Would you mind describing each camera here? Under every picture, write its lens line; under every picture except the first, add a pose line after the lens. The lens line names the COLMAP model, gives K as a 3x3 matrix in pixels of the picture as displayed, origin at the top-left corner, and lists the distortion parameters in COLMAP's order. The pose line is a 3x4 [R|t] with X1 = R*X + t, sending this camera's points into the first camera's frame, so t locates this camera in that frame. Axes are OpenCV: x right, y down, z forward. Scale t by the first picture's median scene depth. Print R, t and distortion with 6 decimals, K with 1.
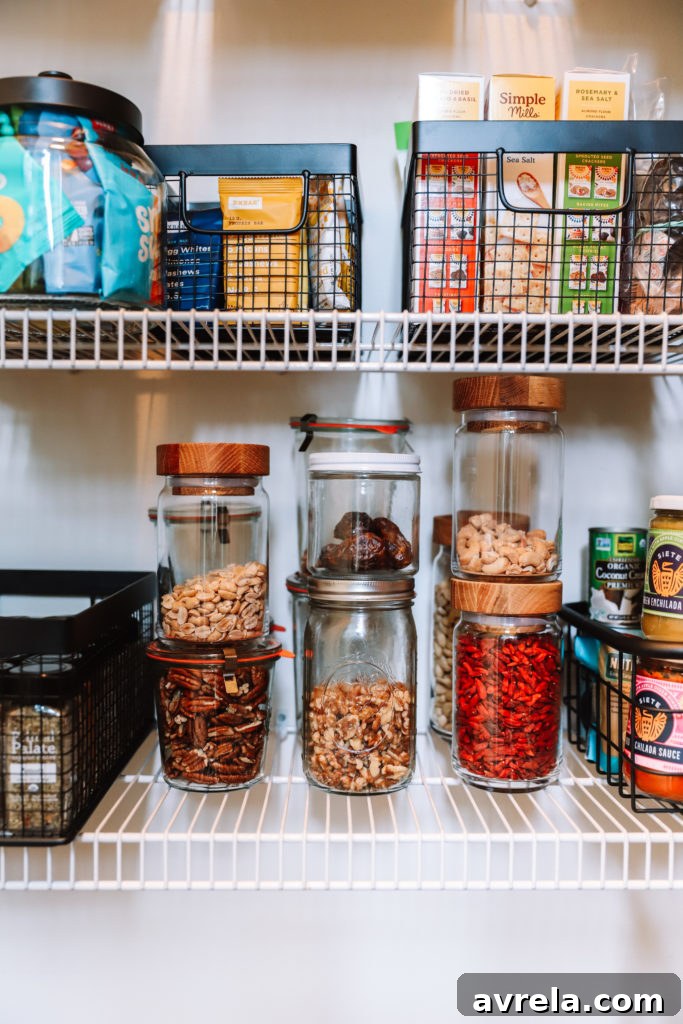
lens RADIAL K [[1096.4, 0, 341.5], [0, 1096.4, 512.0], [0, 0, 1]] dist [-0.007732, -0.005325]
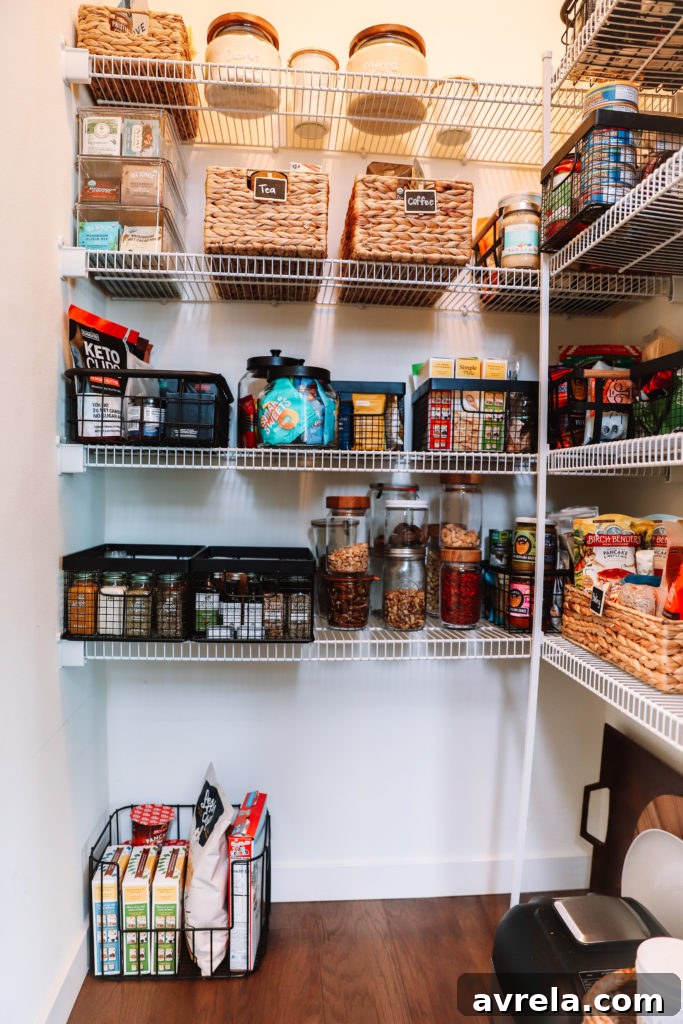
lens RADIAL K [[746.4, 0, 355.7], [0, 746.4, 512.8], [0, 0, 1]] dist [-0.134874, 0.095688]
pose [[0.996168, 0.004654, 0.087340, -0.259907], [-0.003546, 0.999911, -0.012831, -0.000722], [-0.087392, 0.012472, 0.996096, -0.756894]]
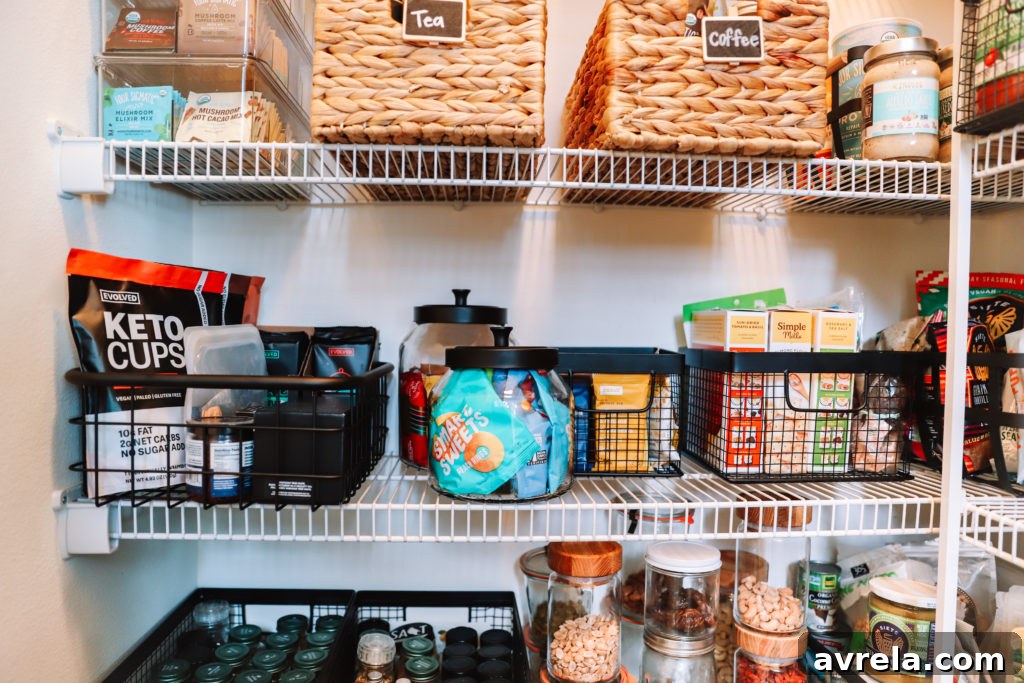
lens RADIAL K [[746.4, 0, 512.0], [0, 746.4, 341.5], [0, 0, 1]] dist [-0.134874, 0.095688]
pose [[0.999149, 0.002006, 0.041196, -0.268736], [-0.001029, 0.999718, -0.023727, -0.328239], [-0.041232, 0.023664, 0.998869, -0.015663]]
